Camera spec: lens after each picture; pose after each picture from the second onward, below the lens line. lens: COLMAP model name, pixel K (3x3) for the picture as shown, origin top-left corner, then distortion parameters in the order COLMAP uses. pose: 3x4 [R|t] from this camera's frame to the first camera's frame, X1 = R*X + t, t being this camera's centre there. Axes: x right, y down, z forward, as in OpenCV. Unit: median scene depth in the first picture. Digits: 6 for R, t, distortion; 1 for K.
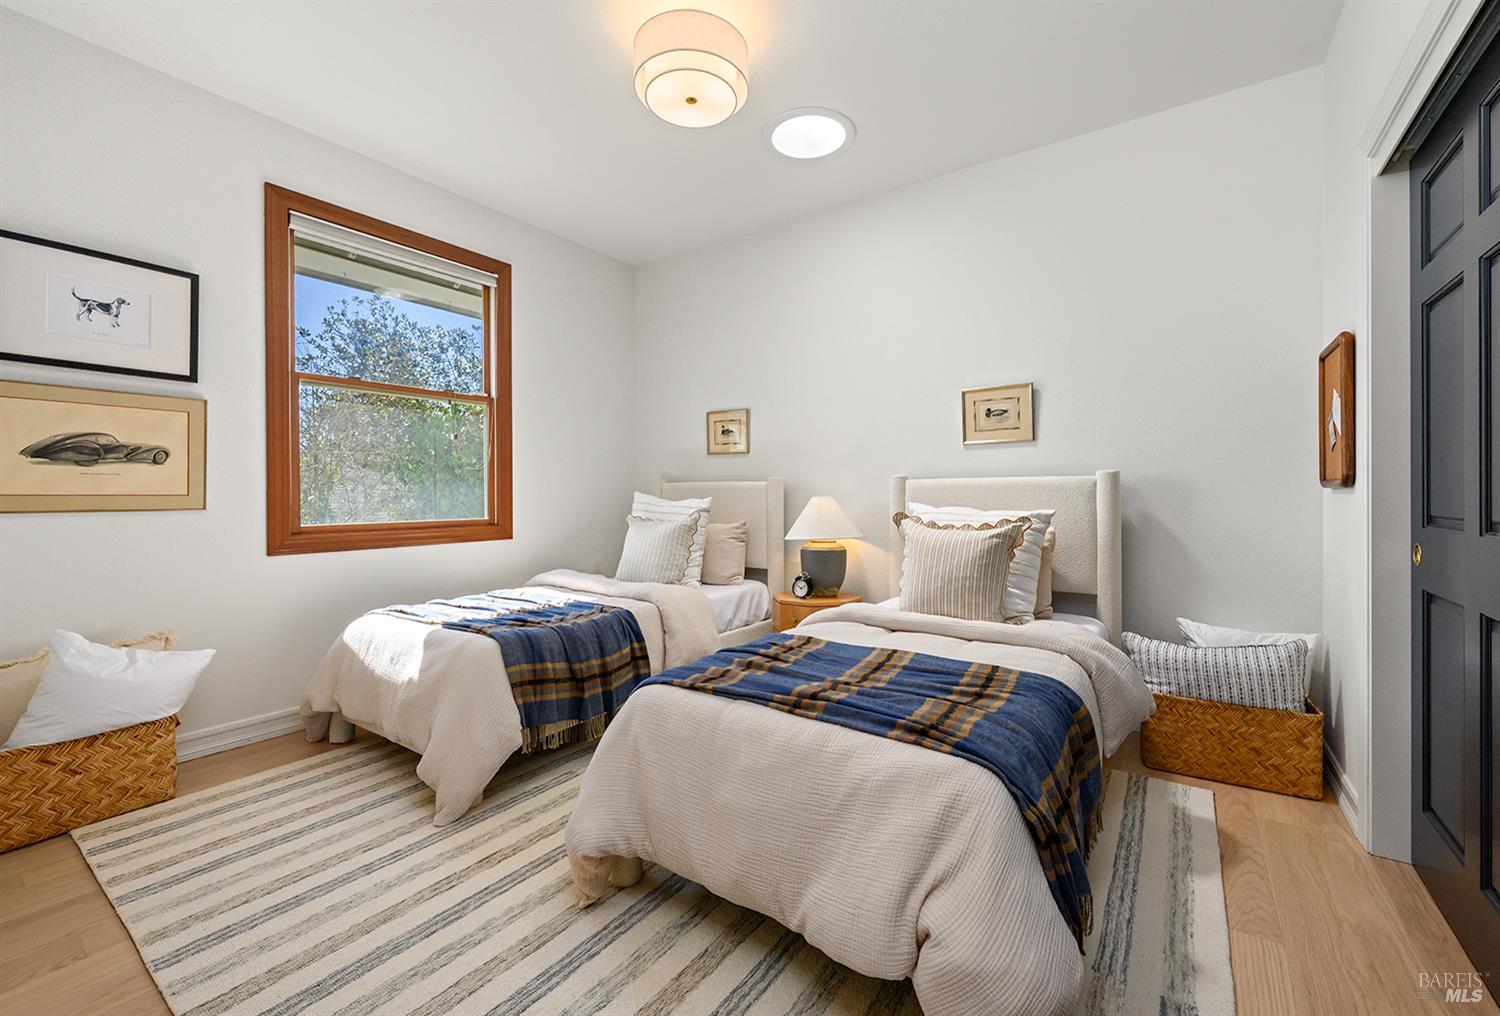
lens RADIAL K [[619.8, 0, 751.7], [0, 619.8, 495.5], [0, 0, 1]] dist [-0.001504, -0.000113]
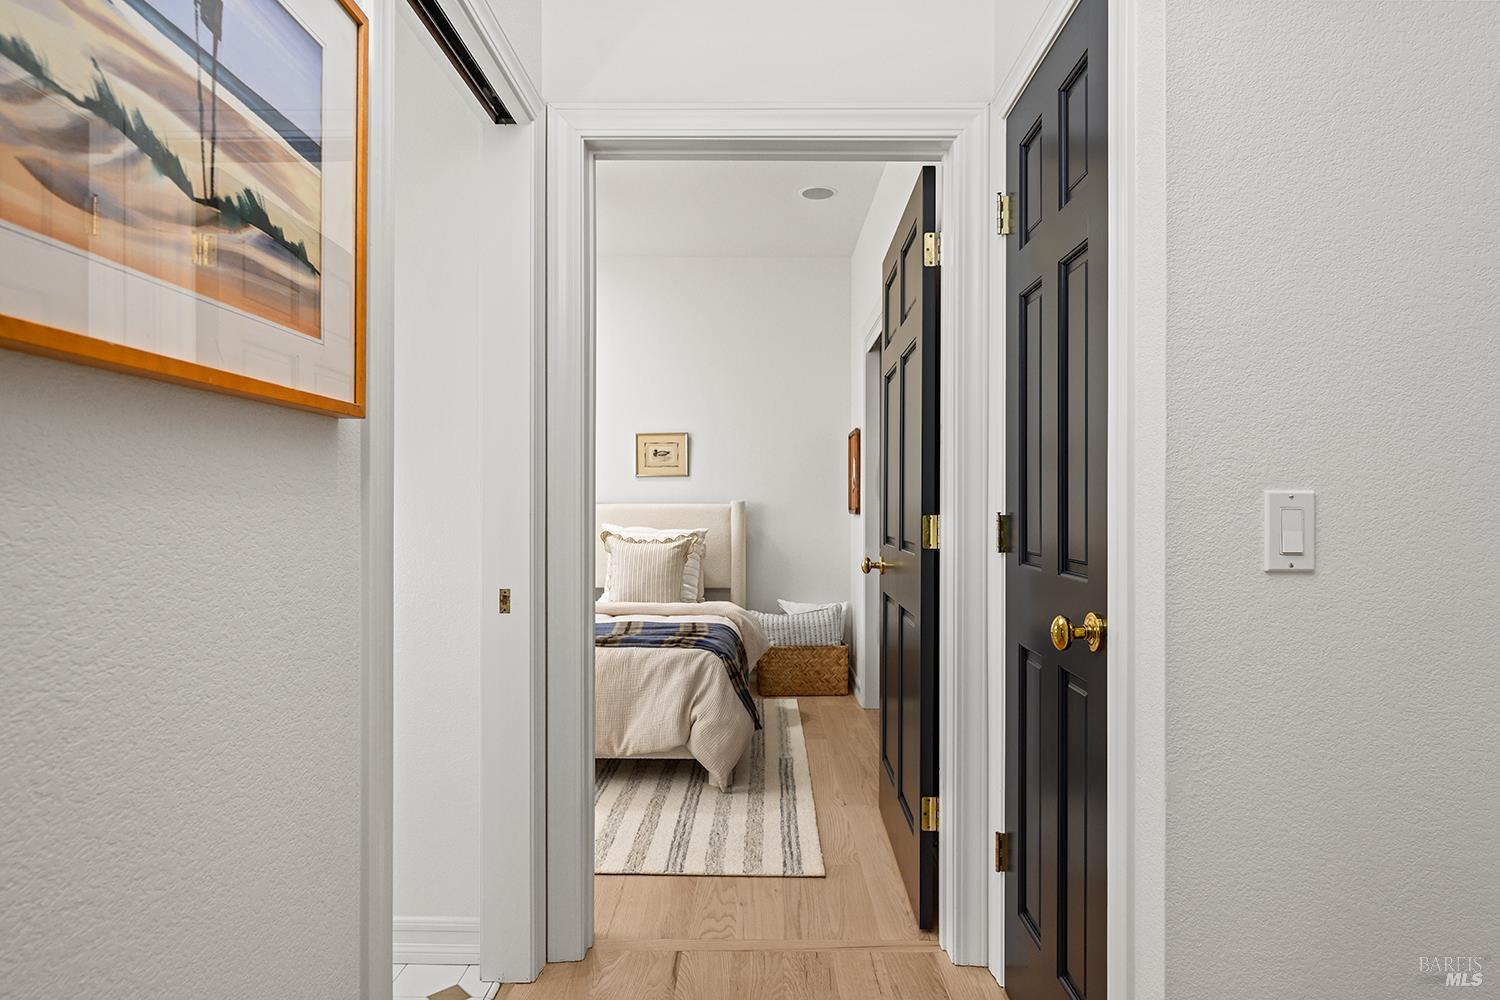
lens RADIAL K [[874.4, 0, 750.0], [0, 874.4, 500.0], [0, 0, 1]] dist [0.000581, 0.000008]
pose [[0.829351, 0.010277, 0.558634, -0.629461], [-0.003607, 0.999908, -0.013039, -0.018446], [-0.558717, 0.008799, 0.829312, -0.819482]]
